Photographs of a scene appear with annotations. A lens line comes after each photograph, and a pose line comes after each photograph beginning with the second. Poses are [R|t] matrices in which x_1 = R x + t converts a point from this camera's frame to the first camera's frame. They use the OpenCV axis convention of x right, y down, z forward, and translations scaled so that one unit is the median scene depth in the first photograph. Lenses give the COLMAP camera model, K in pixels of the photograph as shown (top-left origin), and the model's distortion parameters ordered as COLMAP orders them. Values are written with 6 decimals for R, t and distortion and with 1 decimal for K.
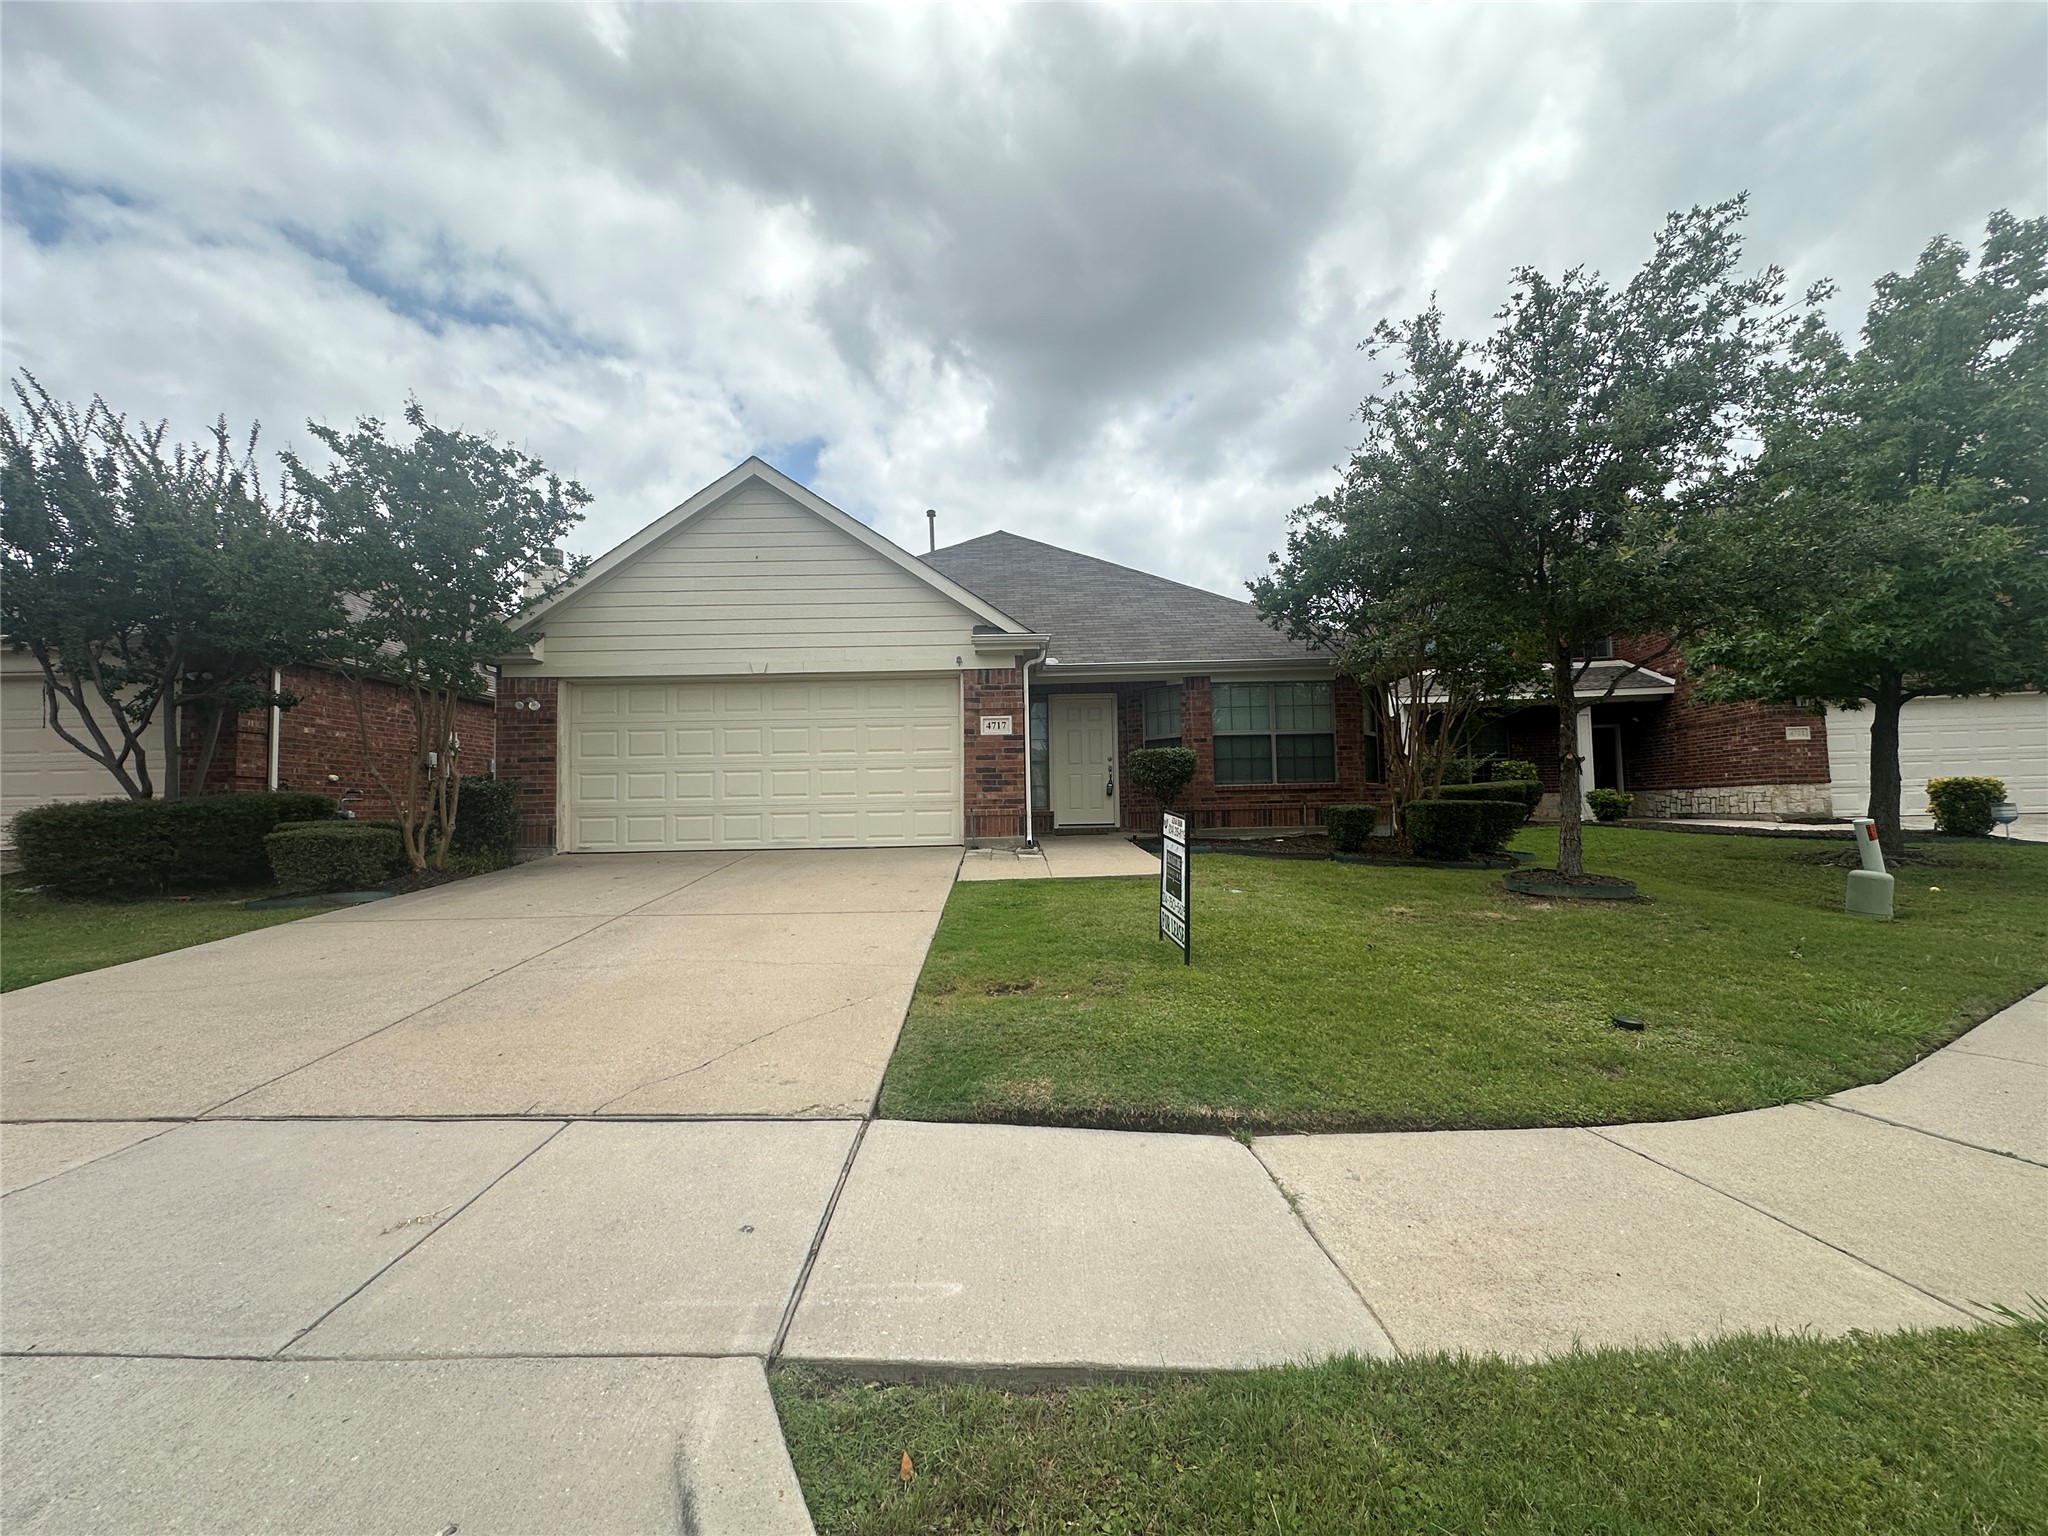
lens RADIAL K [[819.9, 0, 1024.7], [0, 819.9, 765.4], [0, 0, 1]] dist [-0.003749, -0.000105]
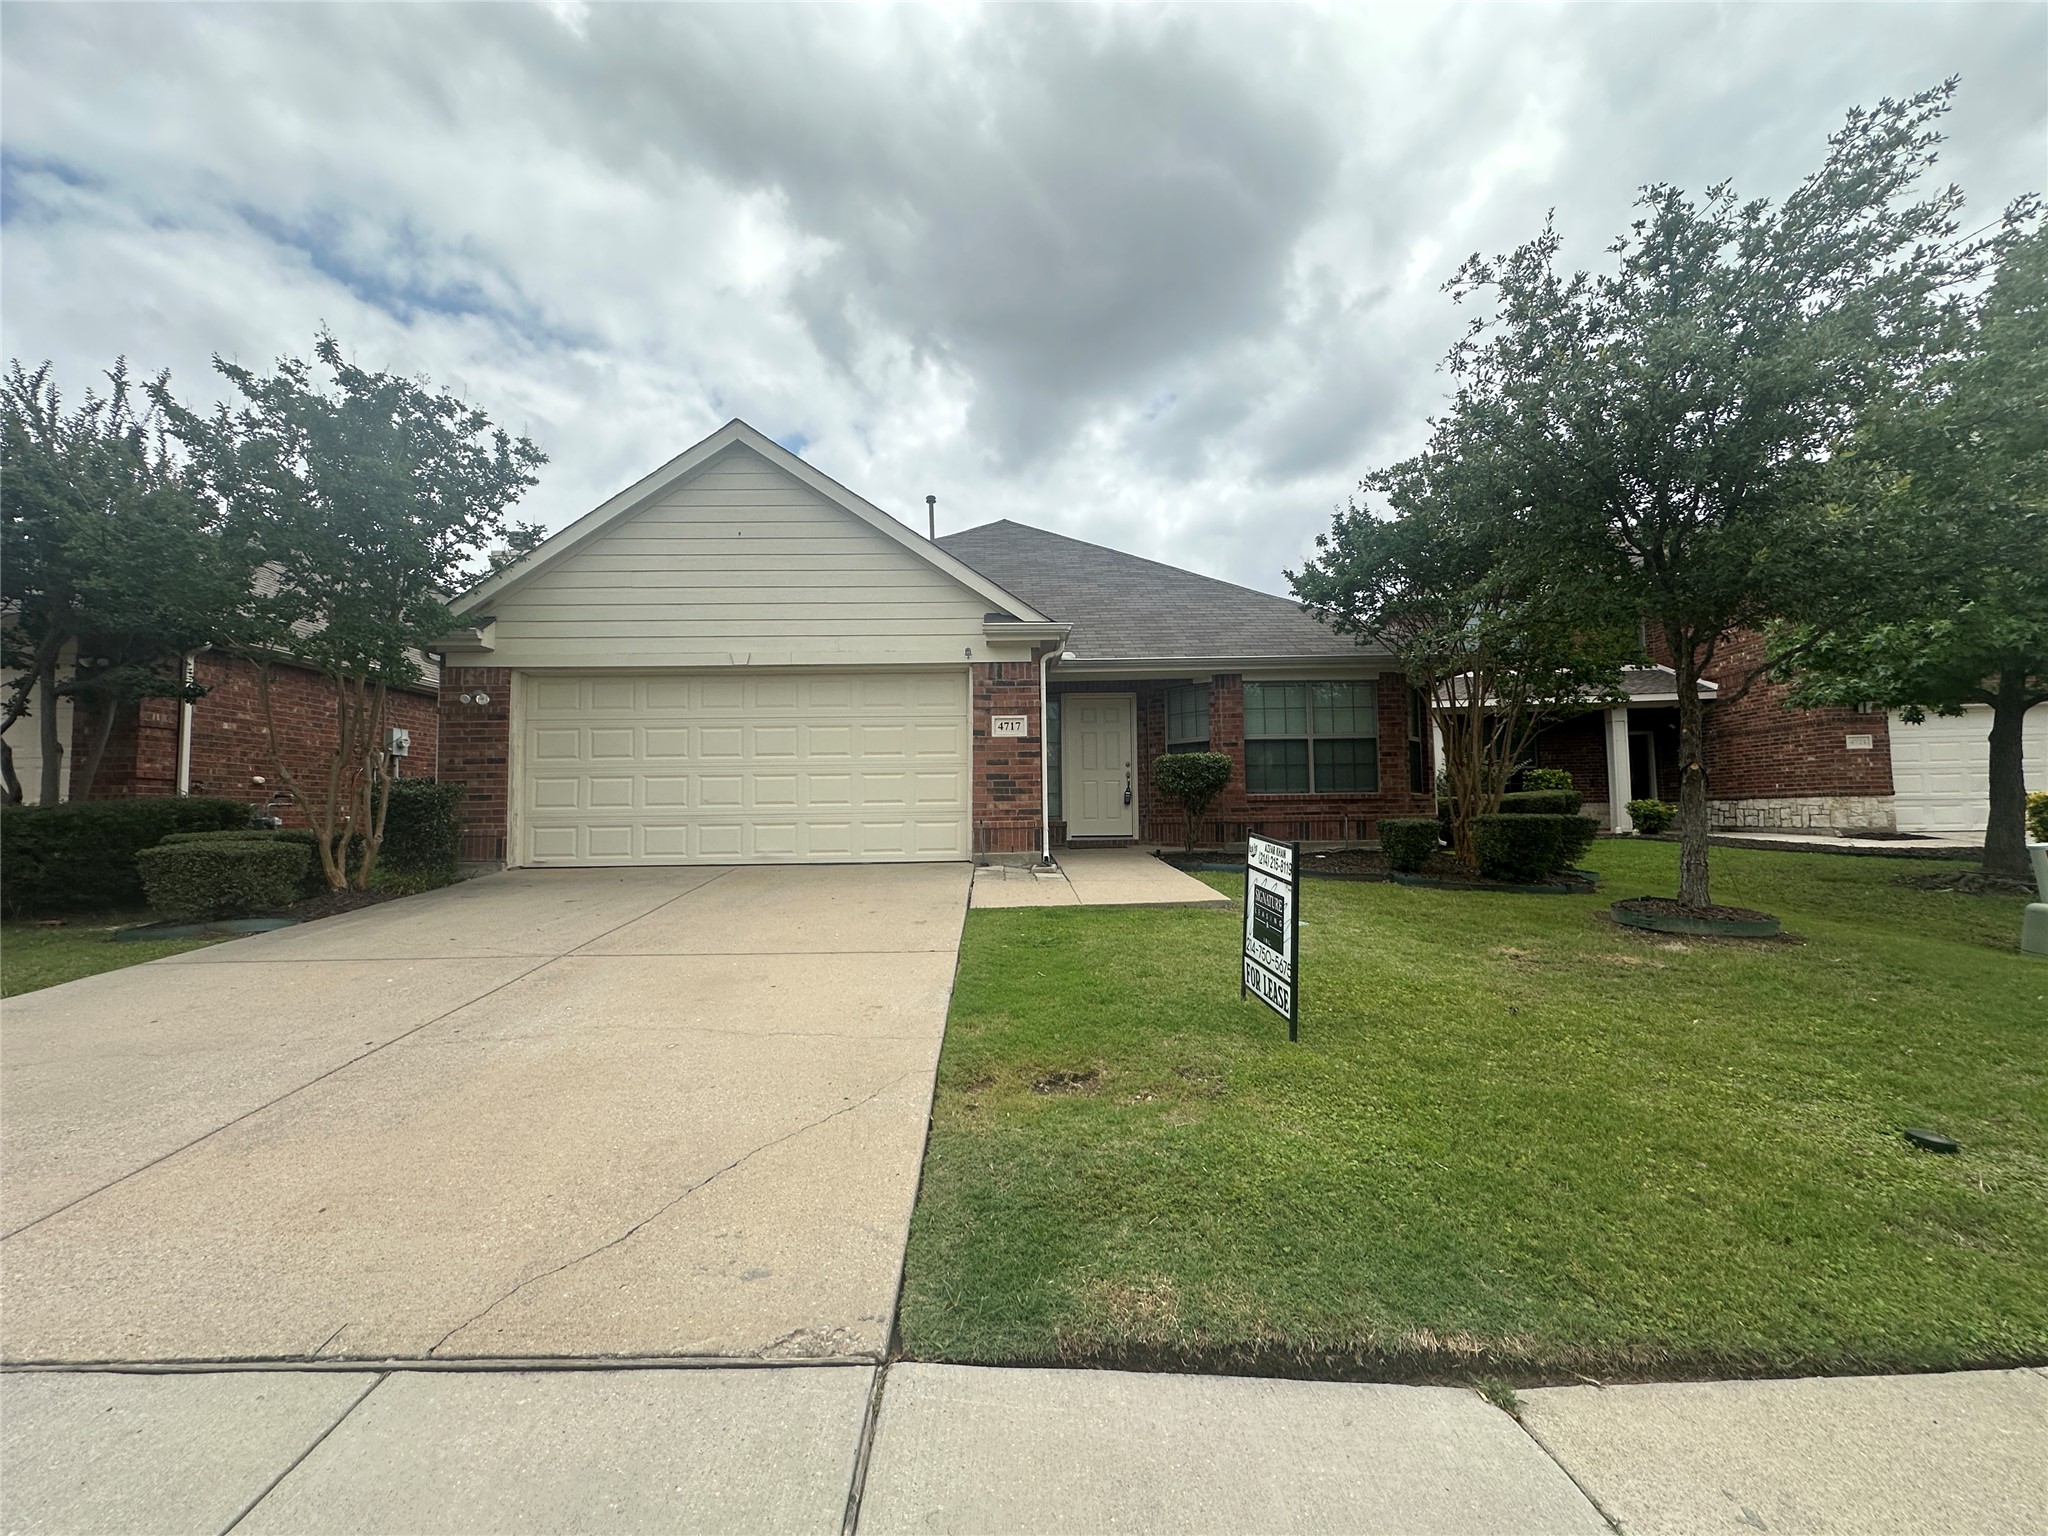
lens RADIAL K [[819.9, 0, 1024.7], [0, 819.9, 765.4], [0, 0, 1]] dist [-0.003749, -0.000105]
pose [[0.999896, 0.007103, 0.012568, -0.029737], [-0.007053, 0.999967, -0.004000, -0.003070], [-0.012596, 0.003911, 0.999913, 0.118434]]
